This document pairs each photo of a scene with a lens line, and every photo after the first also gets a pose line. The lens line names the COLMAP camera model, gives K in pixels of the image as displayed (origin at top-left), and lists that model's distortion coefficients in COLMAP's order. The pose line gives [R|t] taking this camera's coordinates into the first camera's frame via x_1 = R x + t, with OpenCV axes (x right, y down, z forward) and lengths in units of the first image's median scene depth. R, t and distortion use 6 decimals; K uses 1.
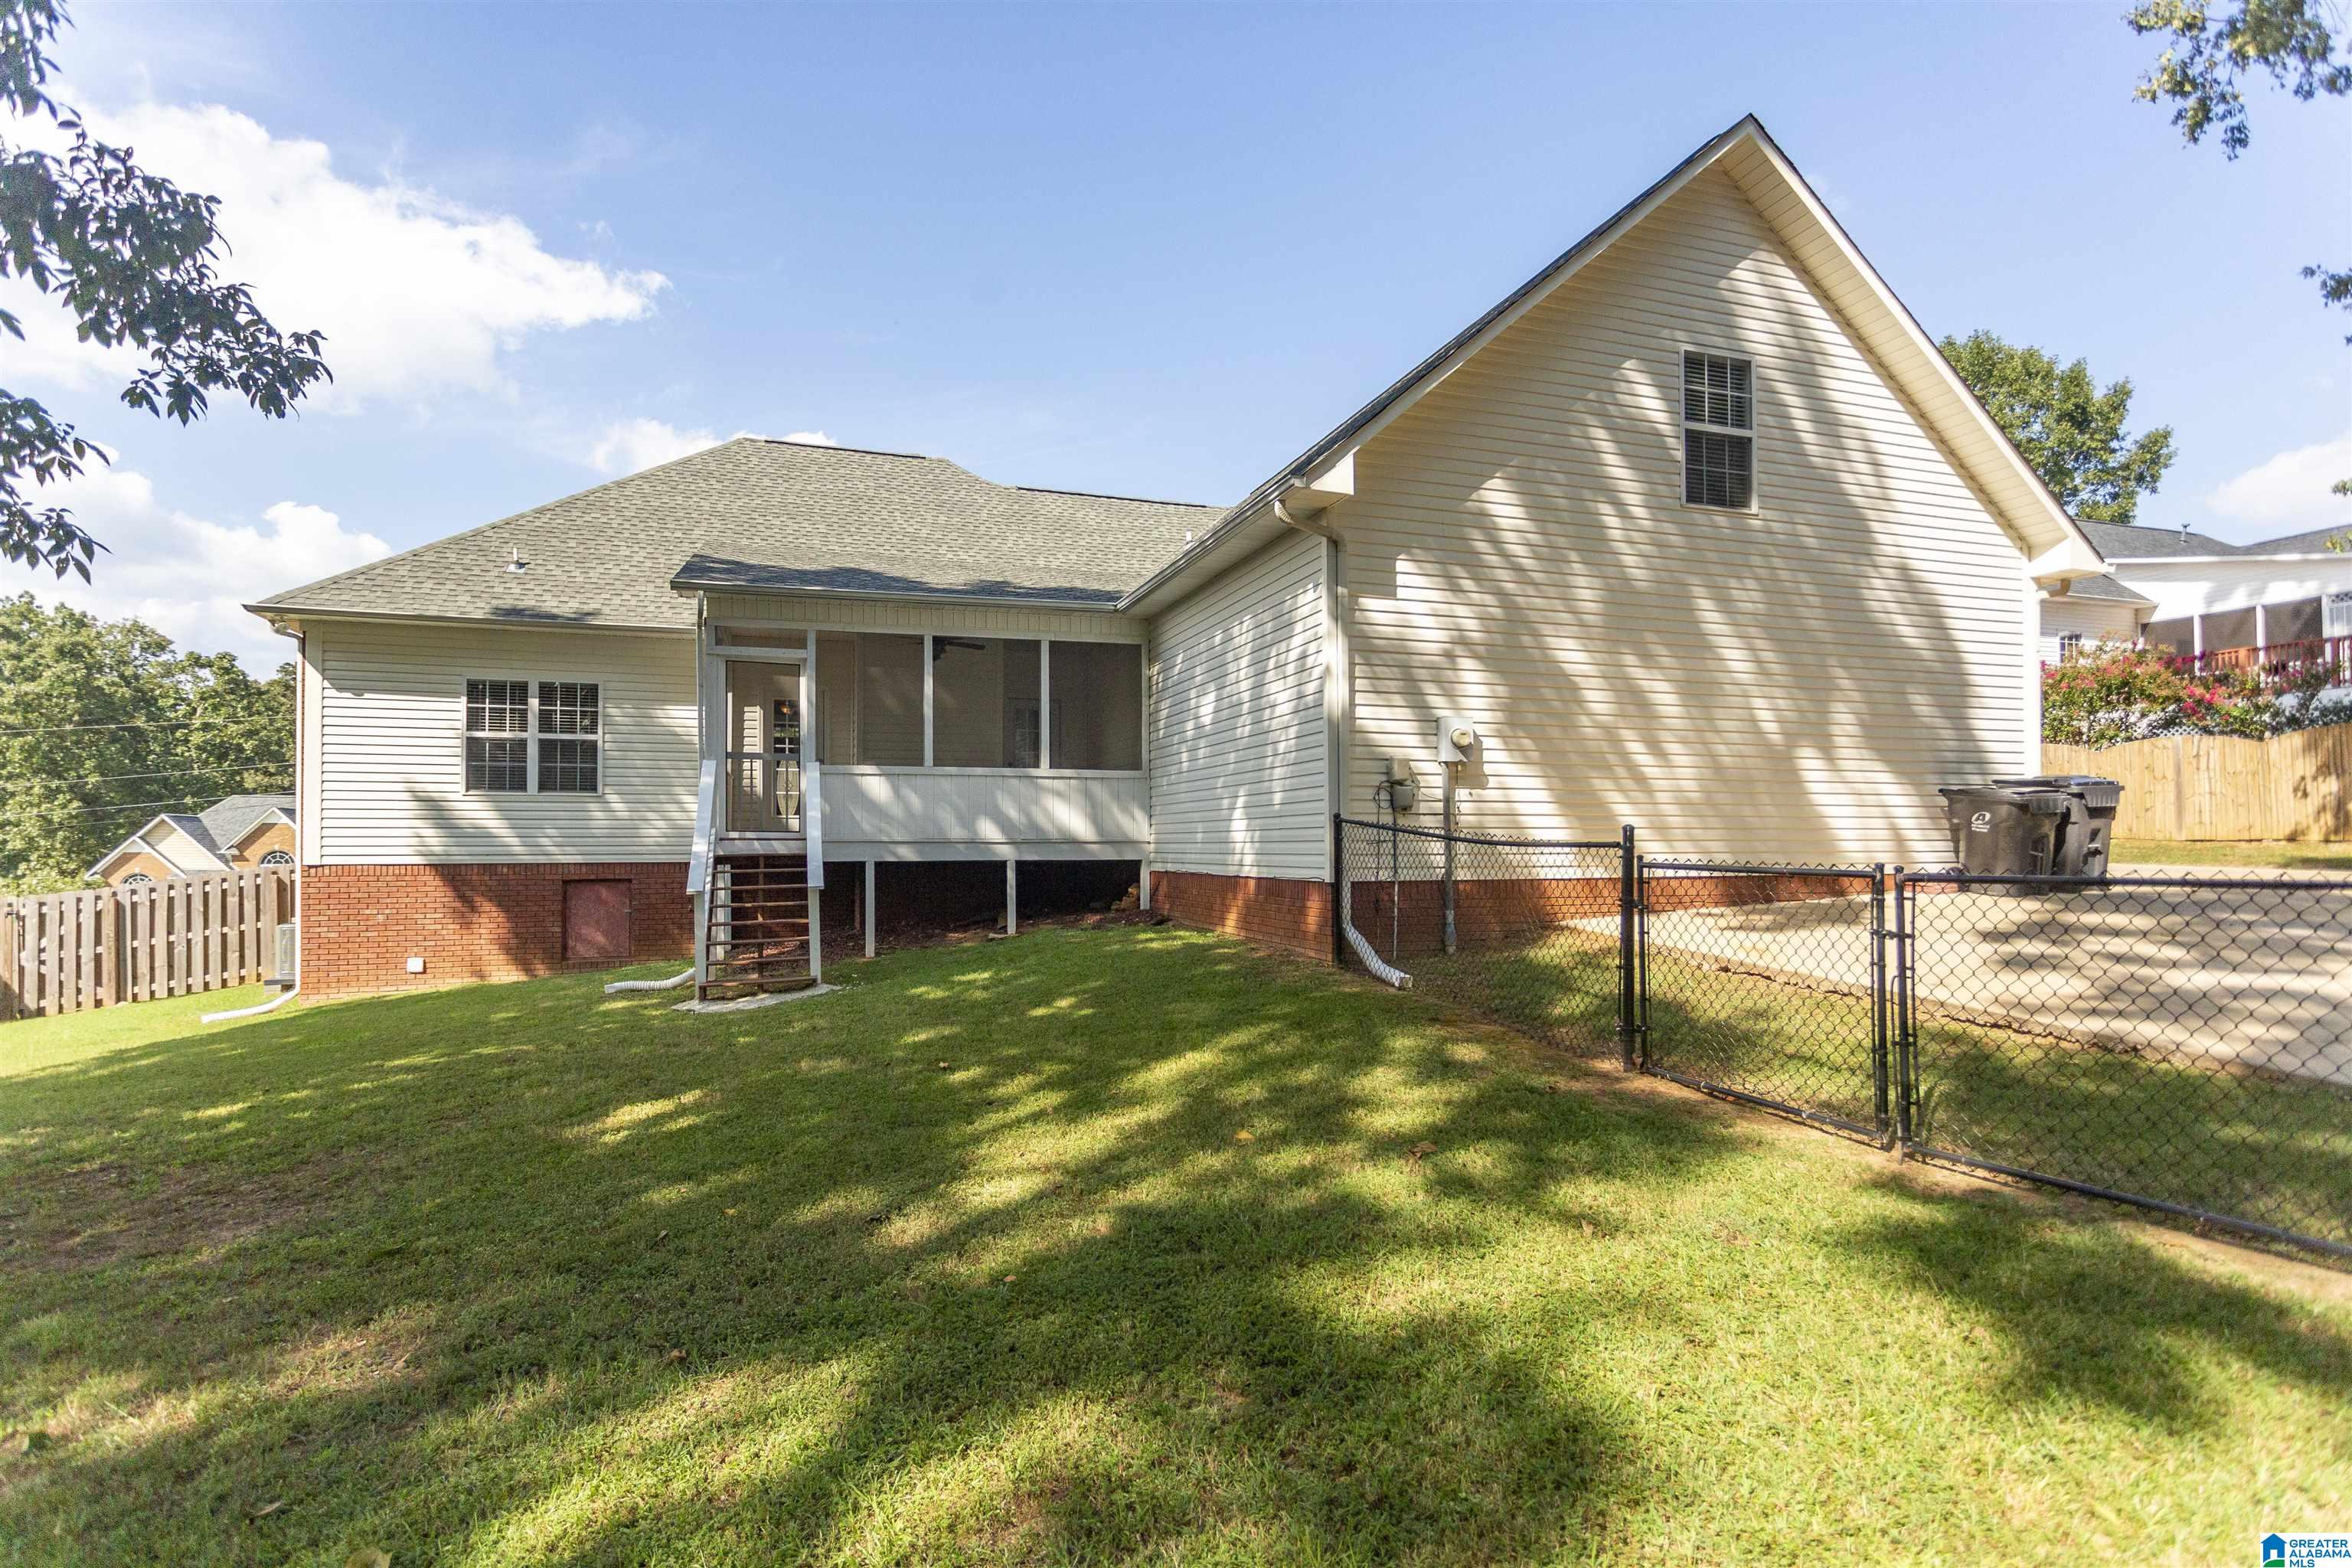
lens RADIAL K [[1111.1, 0, 1162.1], [0, 1111.1, 773.3], [0, 0, 1]] dist [-0.003715, 0.011294]
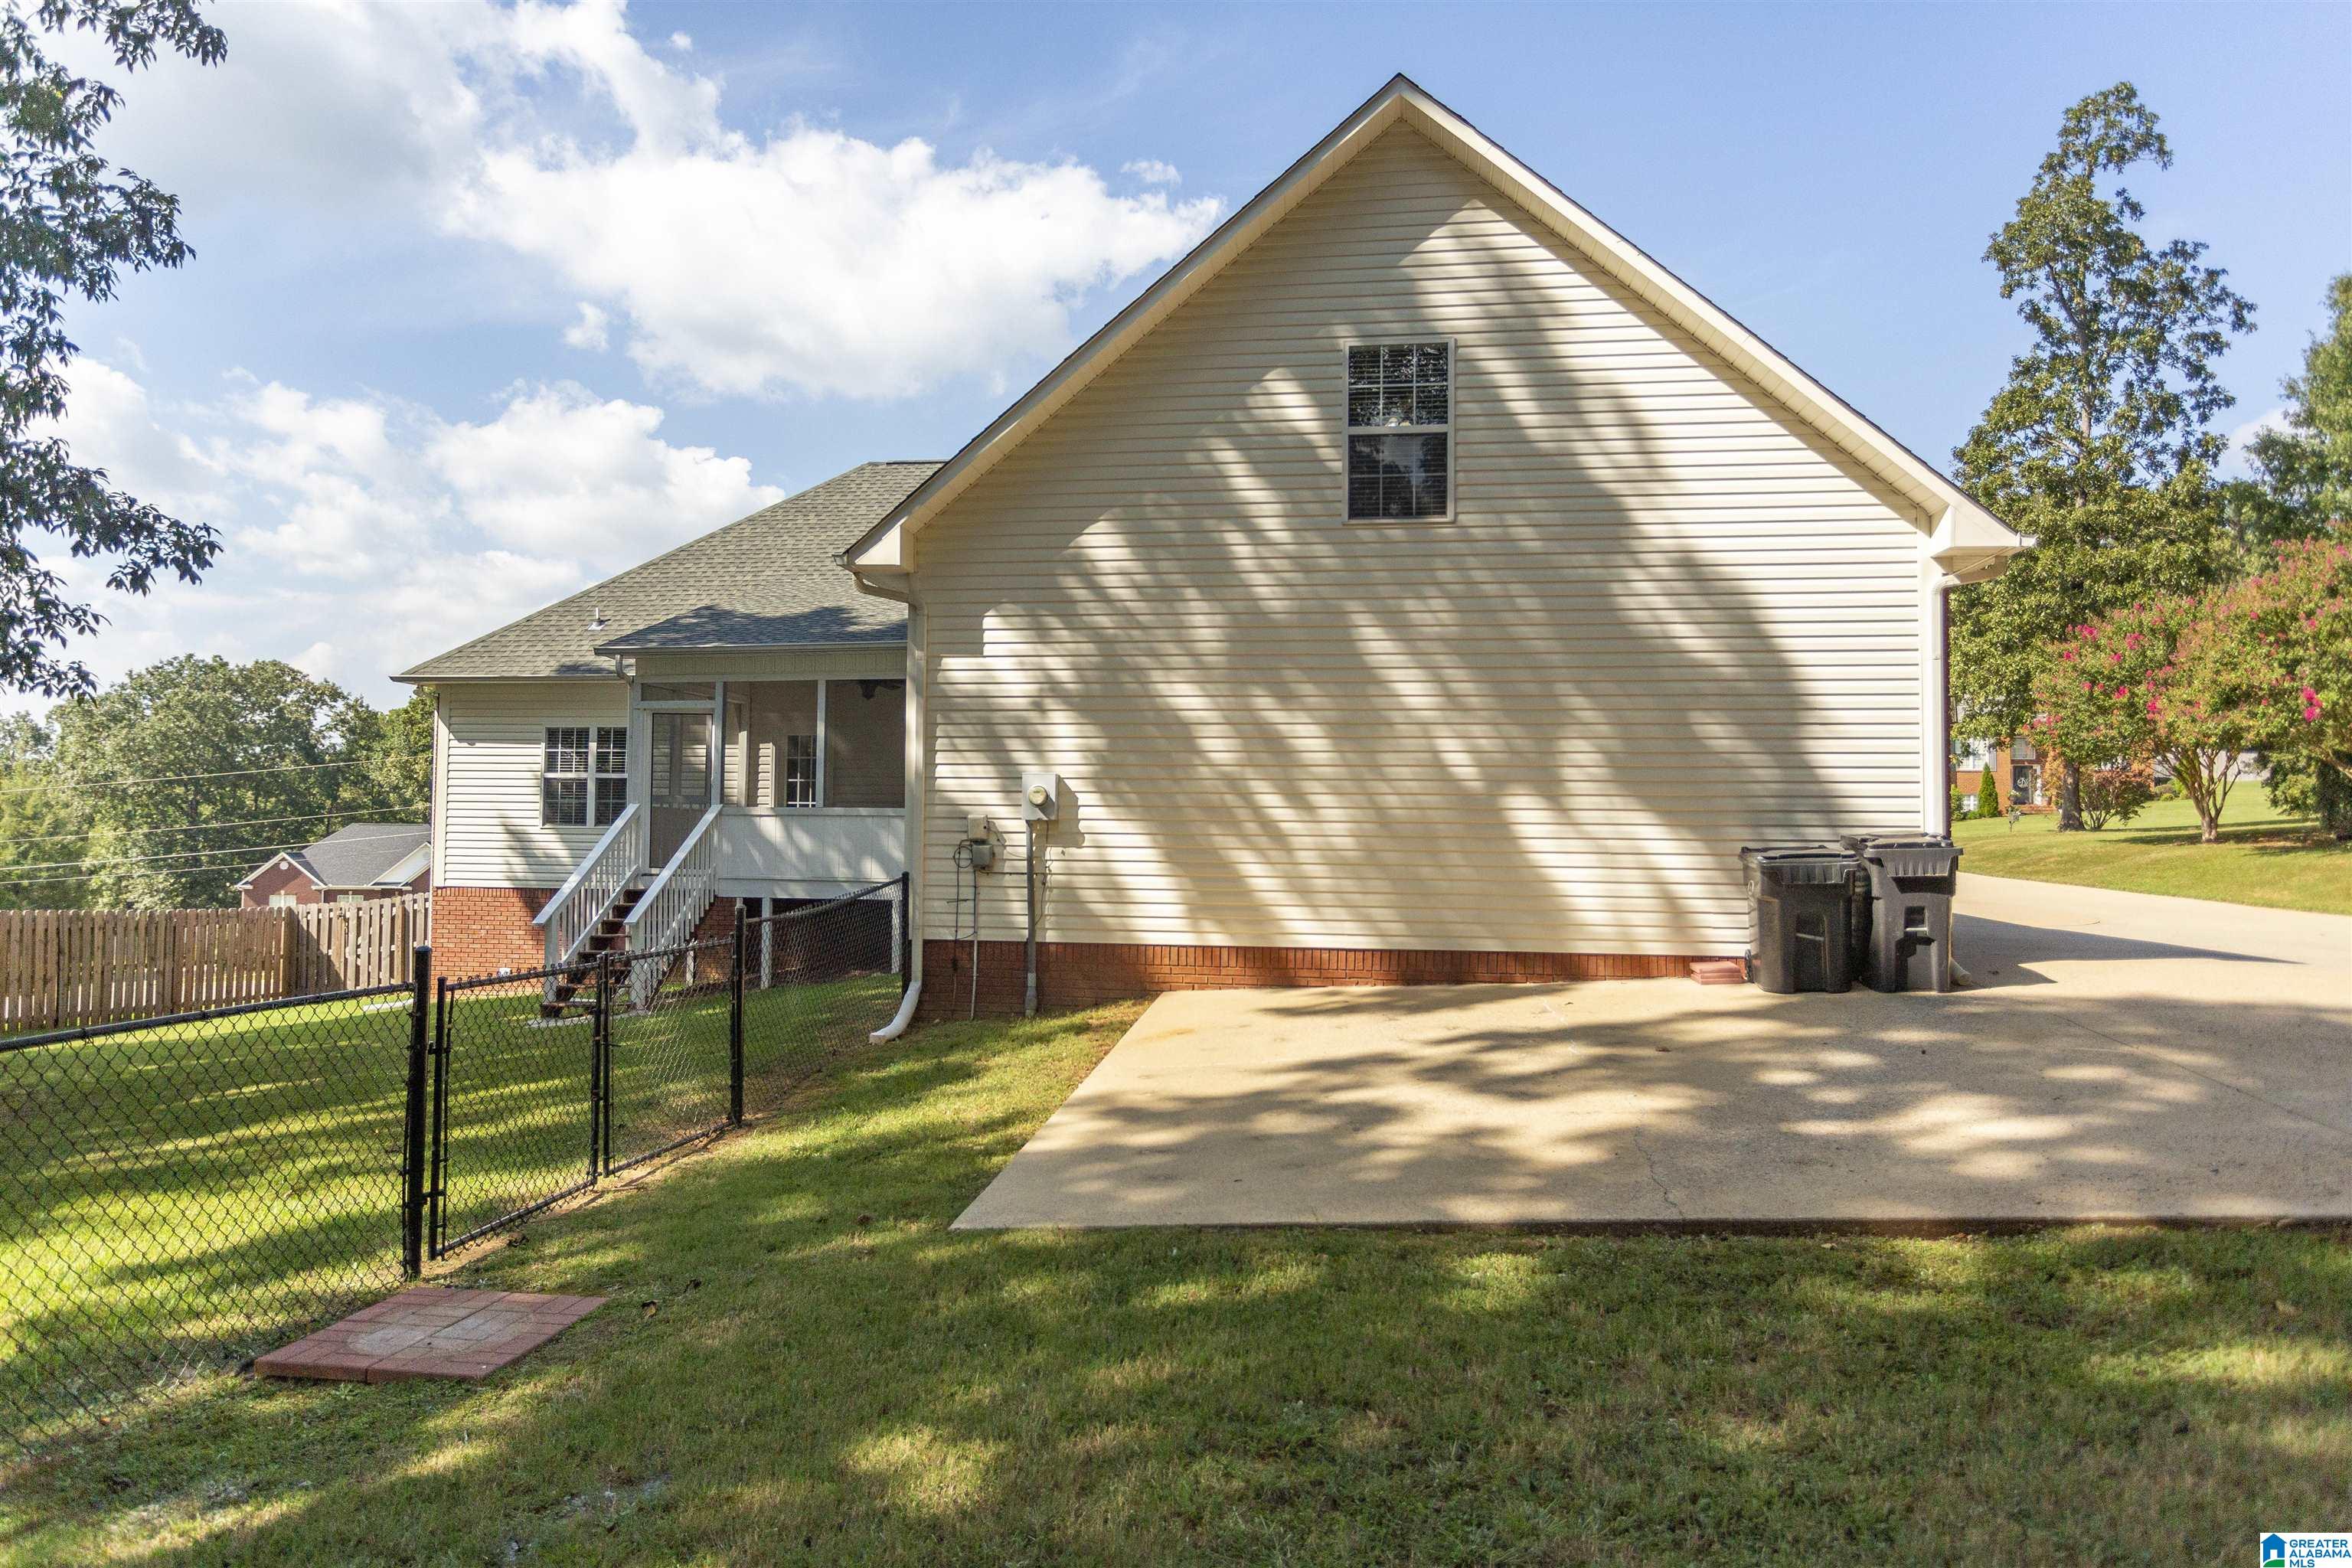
lens RADIAL K [[1430.3, 0, 1177.3], [0, 1430.3, 692.9], [0, 0, 1]] dist [0.002750, 0.001263]
pose [[0.898622, -0.033871, -0.437415, 0.836501], [0.013851, 0.998709, -0.048880, -0.052694], [0.438506, 0.037866, 0.897930, -0.067458]]
